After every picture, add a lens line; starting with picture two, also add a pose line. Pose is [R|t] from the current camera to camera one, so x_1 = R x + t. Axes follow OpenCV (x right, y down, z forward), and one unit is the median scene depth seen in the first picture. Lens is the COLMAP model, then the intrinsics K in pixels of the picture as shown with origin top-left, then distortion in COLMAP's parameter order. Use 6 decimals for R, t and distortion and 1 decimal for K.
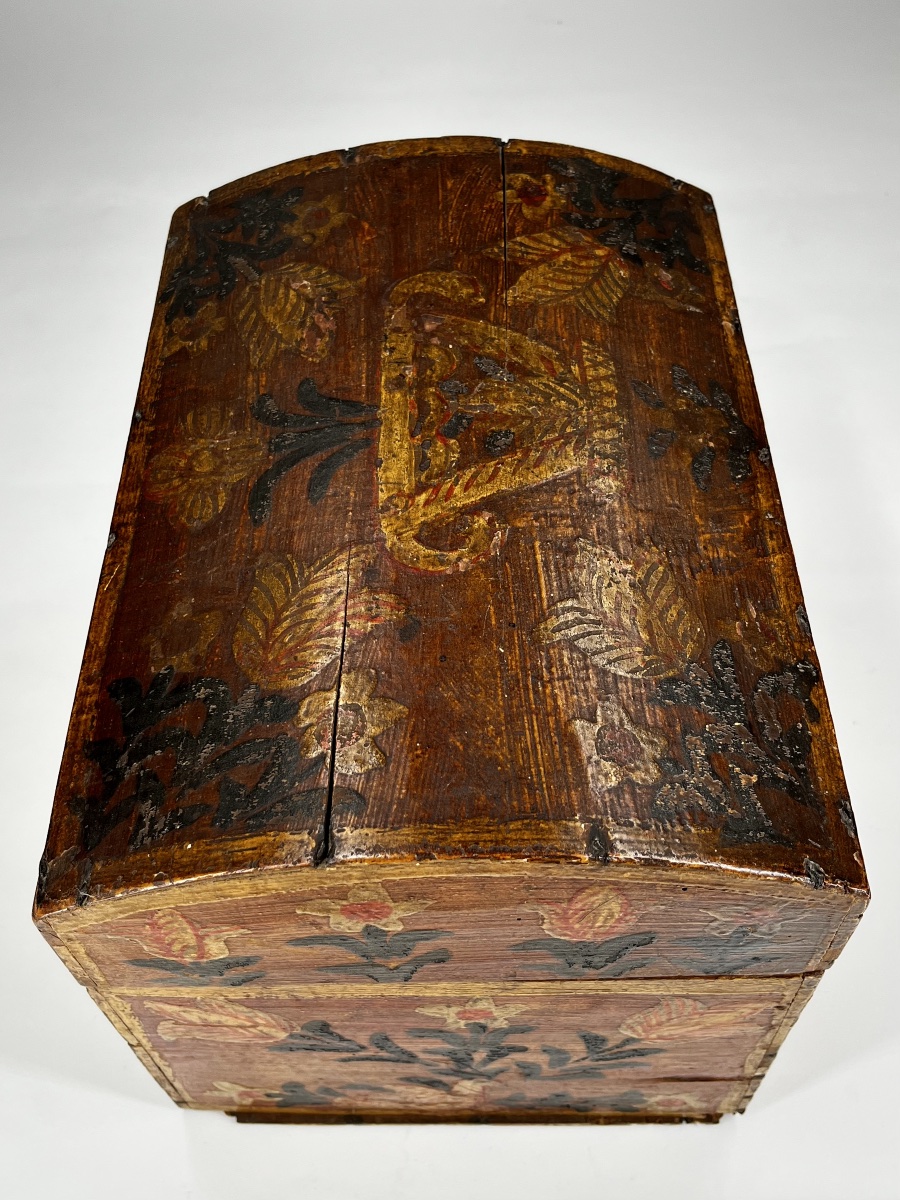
lens RADIAL K [[1153.1, 0, 450.0], [0, 1153.1, 600.0], [0, 0, 1]] dist [0.142372, -0.005627]
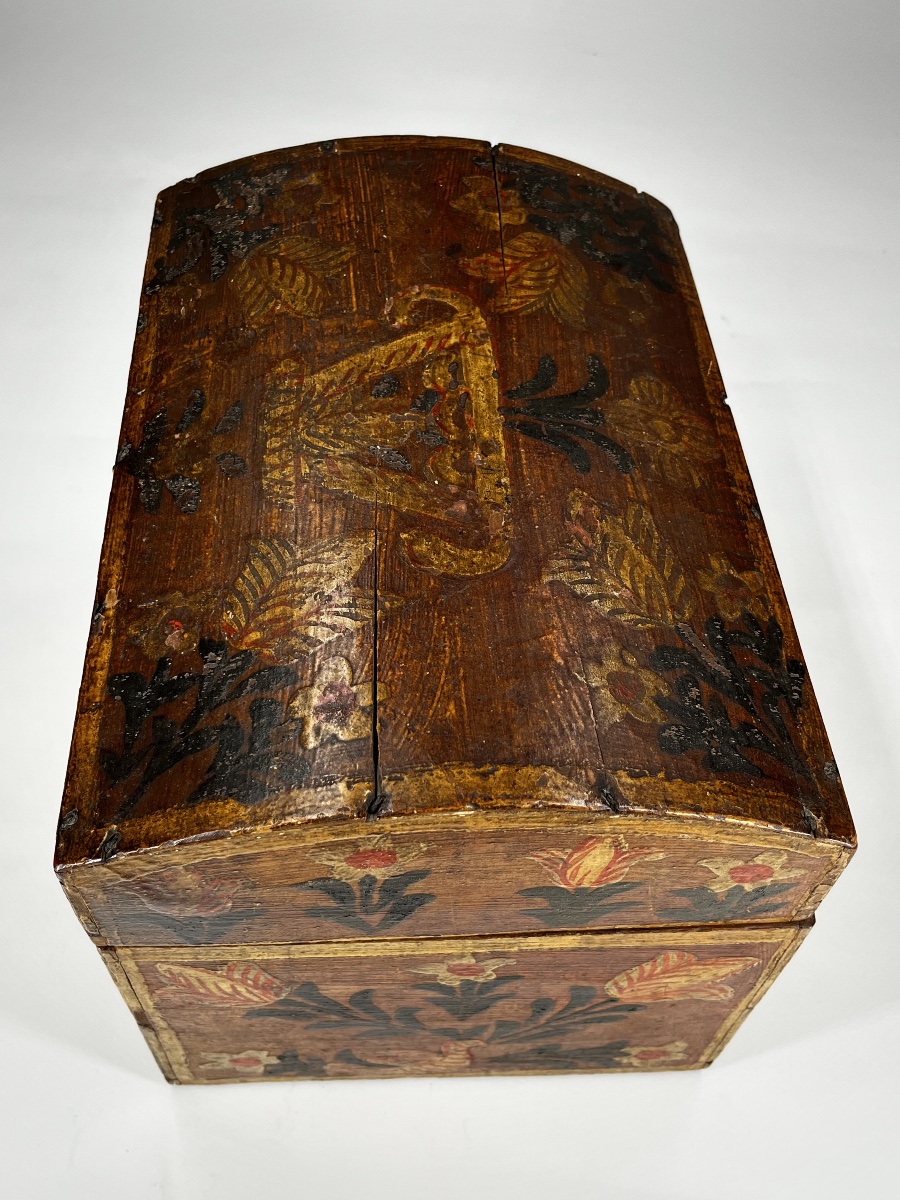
lens RADIAL K [[1153.1, 0, 450.0], [0, 1153.1, 600.0], [0, 0, 1]] dist [0.142372, -0.005627]
pose [[-0.998560, 0.026686, -0.046542, 0.037739], [-0.052245, -0.286413, 0.956681, -1.209538], [0.012199, 0.957734, 0.287395, 0.875346]]
